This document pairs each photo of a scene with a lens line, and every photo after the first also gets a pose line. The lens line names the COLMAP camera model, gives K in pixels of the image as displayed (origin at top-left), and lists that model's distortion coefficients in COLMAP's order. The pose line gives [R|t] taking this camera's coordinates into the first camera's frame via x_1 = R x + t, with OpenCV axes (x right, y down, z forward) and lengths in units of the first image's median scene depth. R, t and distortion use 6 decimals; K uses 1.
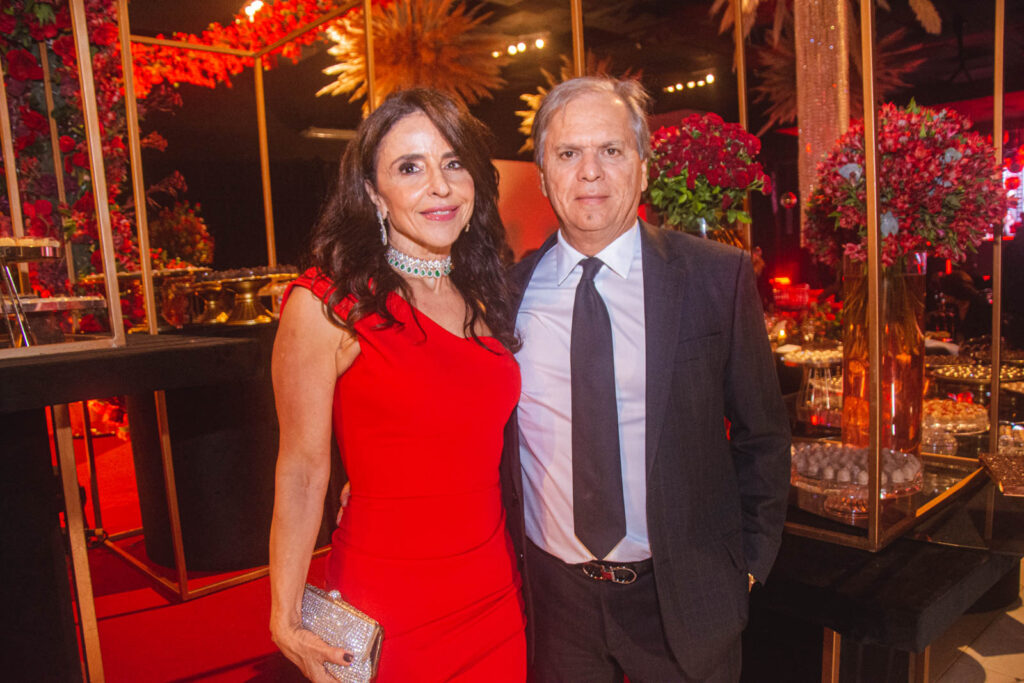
lens RADIAL K [[793.4, 0, 512.0], [0, 793.4, 341.5], [0, 0, 1]] dist [-0.155129, 0.139963]
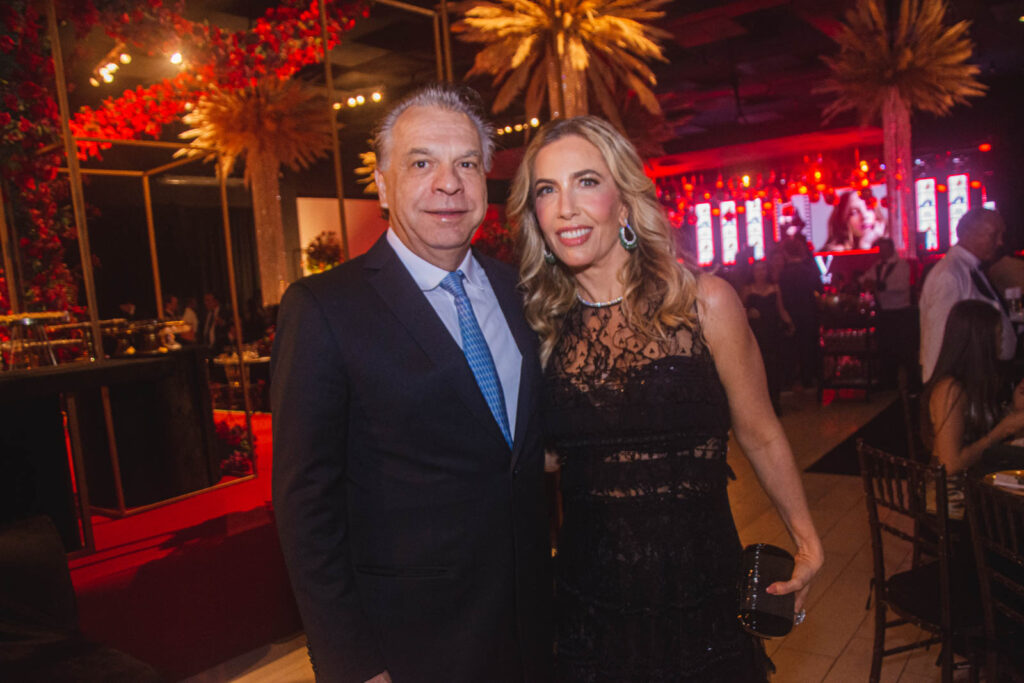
lens RADIAL K [[793.4, 0, 512.0], [0, 793.4, 341.5], [0, 0, 1]] dist [-0.155129, 0.139963]
pose [[0.984429, -0.044089, 0.170161, 0.046453], [0.049171, 0.998458, -0.025763, 0.011844], [-0.168763, 0.033728, 0.985079, -0.262619]]
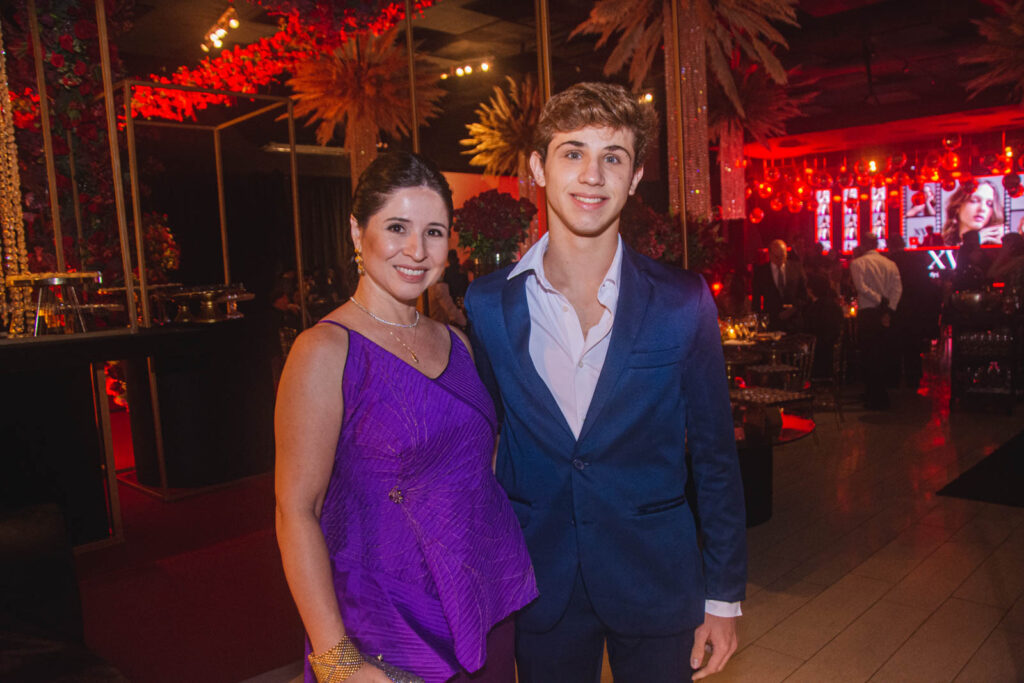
lens RADIAL K [[798.8, 0, 519.8], [0, 798.8, 341.4], [0, 0, 1]] dist [-0.166121, 0.144923]
pose [[0.998773, 0.001316, 0.049508, 0.065806], [-0.001073, 0.999987, -0.004932, 0.007862], [-0.049514, 0.004873, 0.998762, -0.189622]]
